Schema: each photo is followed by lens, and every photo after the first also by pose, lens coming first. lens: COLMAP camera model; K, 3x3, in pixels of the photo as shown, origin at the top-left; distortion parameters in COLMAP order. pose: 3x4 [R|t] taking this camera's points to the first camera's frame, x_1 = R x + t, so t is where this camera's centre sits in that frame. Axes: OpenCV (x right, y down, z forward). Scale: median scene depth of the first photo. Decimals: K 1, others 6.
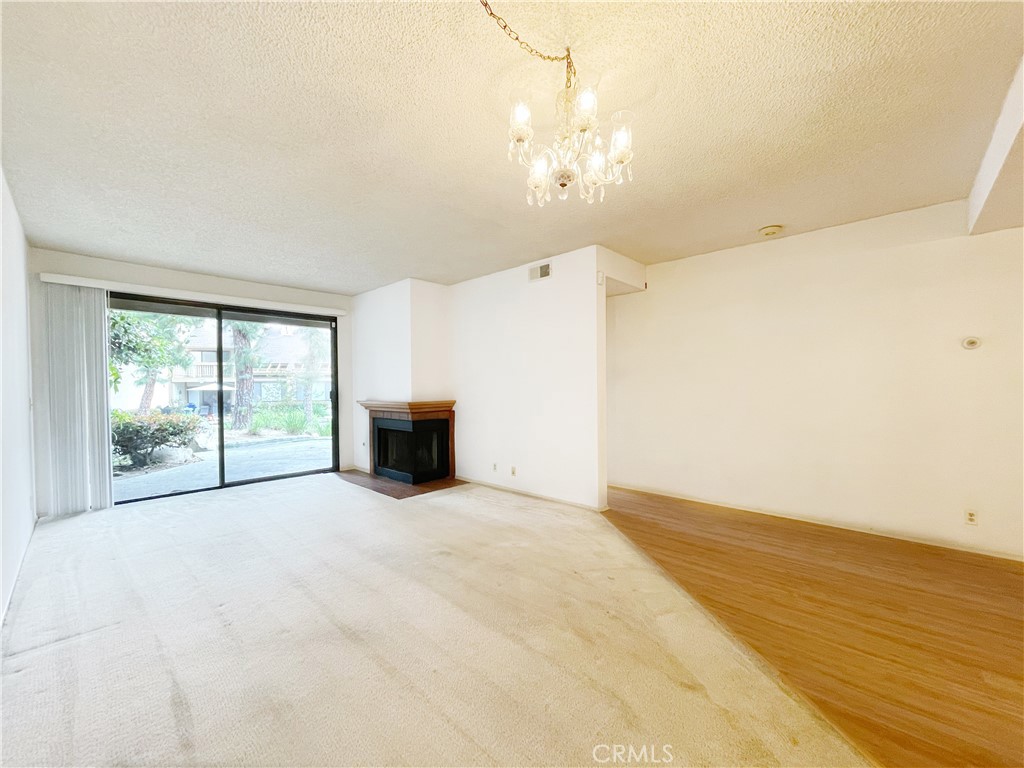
lens RADIAL K [[415.3, 0, 511.2], [0, 415.3, 387.6], [0, 0, 1]] dist [0.003842, -0.001042]
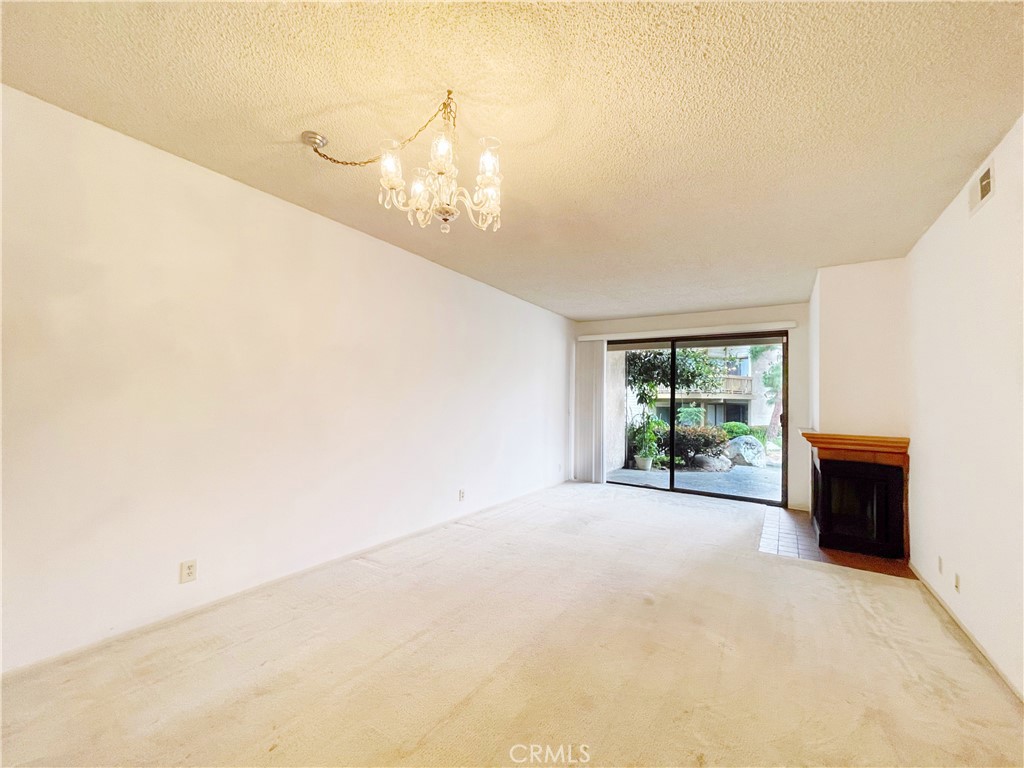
lens RADIAL K [[415.3, 0, 512.2], [0, 415.3, 382.0], [0, 0, 1]] dist [0.003842, -0.001042]
pose [[0.186301, -0.028324, -0.982084, 0.362785], [-0.034498, 0.998779, -0.035349, -0.010739], [0.981887, 0.040466, 0.185097, 0.298832]]
